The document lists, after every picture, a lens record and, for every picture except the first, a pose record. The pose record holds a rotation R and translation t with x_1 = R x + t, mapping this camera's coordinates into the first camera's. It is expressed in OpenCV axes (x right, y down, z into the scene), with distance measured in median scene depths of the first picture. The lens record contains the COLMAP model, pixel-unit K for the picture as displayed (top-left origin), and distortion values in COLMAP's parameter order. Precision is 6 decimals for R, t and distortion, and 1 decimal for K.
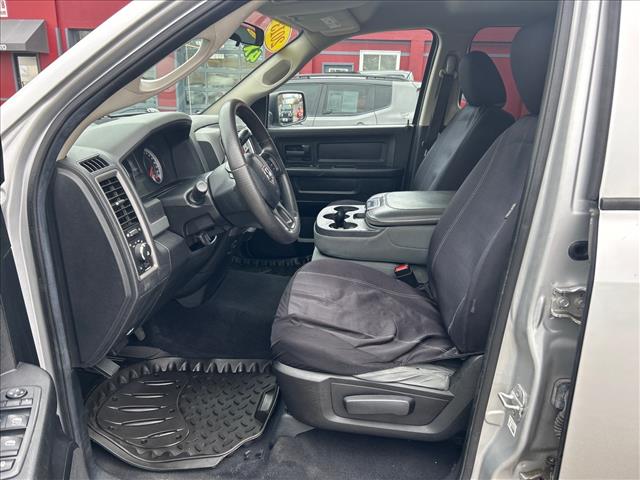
lens RADIAL K [[479.7, 0, 320.0], [0, 479.7, 240.0], [0, 0, 1]] dist [0.059589, -0.060954]
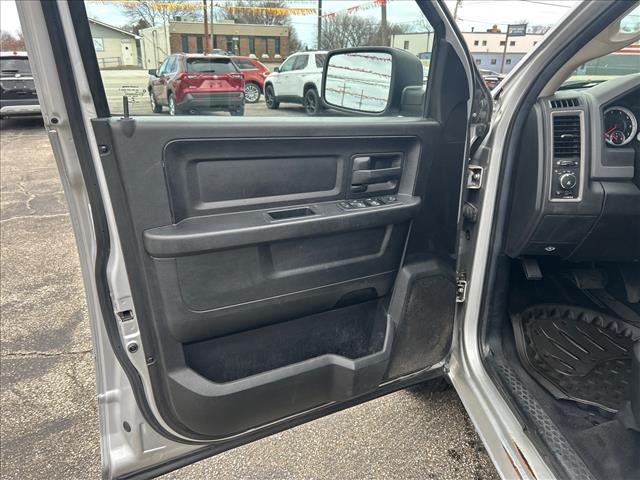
lens RADIAL K [[479.7, 0, 320.0], [0, 479.7, 240.0], [0, 0, 1]] dist [0.059589, -0.060954]
pose [[0.120090, 0.308026, -0.943768, 0.714825], [-0.306696, 0.915657, 0.259825, 0.033306], [0.944201, 0.258247, 0.204432, 0.224436]]
